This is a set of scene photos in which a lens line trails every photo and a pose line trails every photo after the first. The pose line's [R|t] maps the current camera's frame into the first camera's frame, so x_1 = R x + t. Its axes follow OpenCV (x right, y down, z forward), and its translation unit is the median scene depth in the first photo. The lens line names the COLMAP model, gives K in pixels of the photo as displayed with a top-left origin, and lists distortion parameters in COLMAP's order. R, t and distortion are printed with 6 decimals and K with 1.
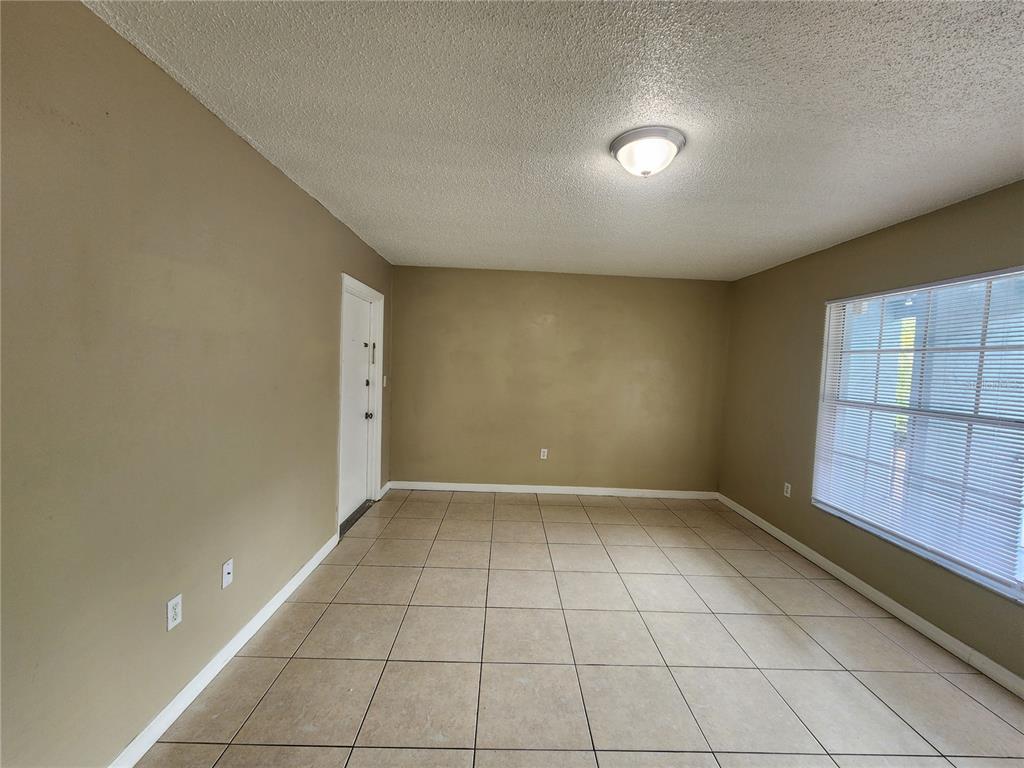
lens RADIAL K [[422.7, 0, 515.8], [0, 422.7, 381.0], [0, 0, 1]] dist [0.000289, 0.000289]
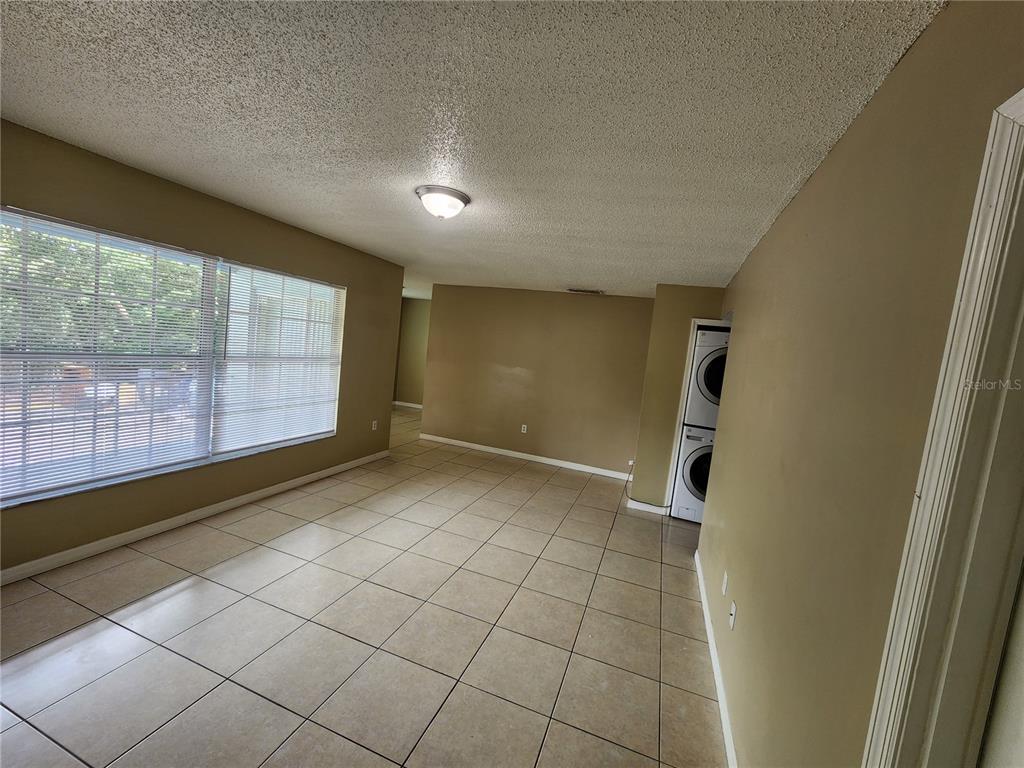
lens RADIAL K [[422.7, 0, 515.8], [0, 422.7, 381.0], [0, 0, 1]] dist [0.000289, 0.000289]
pose [[-0.922952, -0.171790, 0.344454, -0.369105], [-0.132433, 0.981971, 0.134889, -0.153623], [-0.361416, 0.078879, -0.929062, 1.752167]]
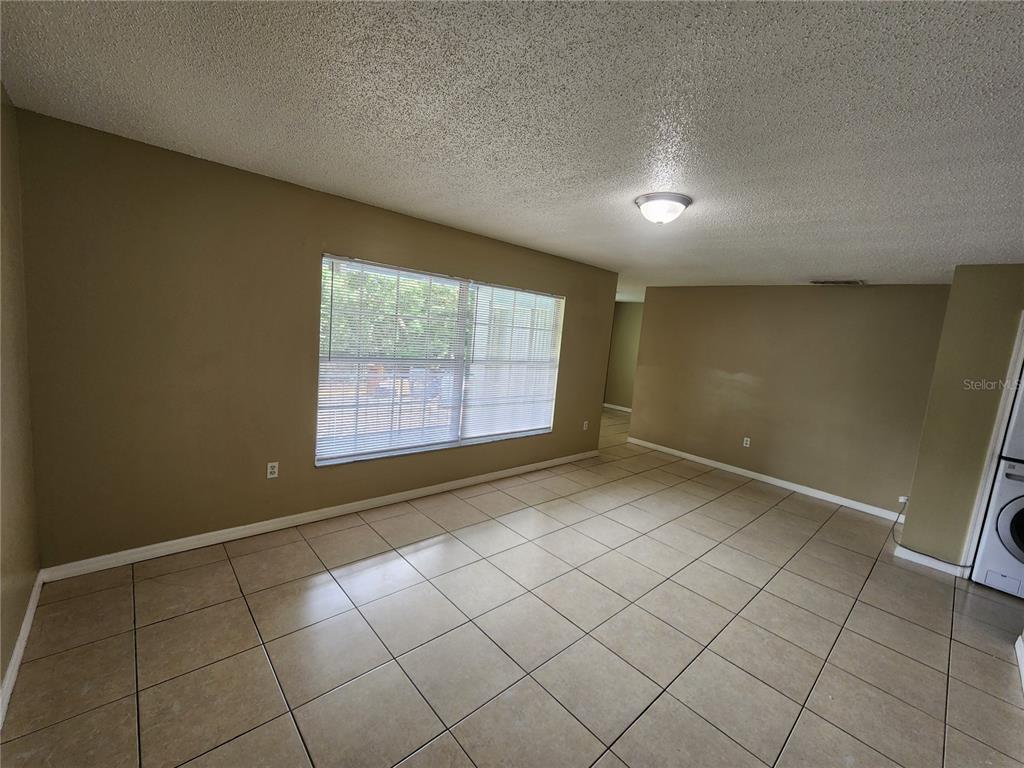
lens RADIAL K [[422.7, 0, 515.8], [0, 422.7, 381.0], [0, 0, 1]] dist [0.000289, 0.000289]
pose [[-0.652381, -0.193438, 0.732790, -0.377746], [-0.085389, 0.979484, 0.182540, -0.164319], [-0.753066, 0.056514, -0.655514, 1.792843]]
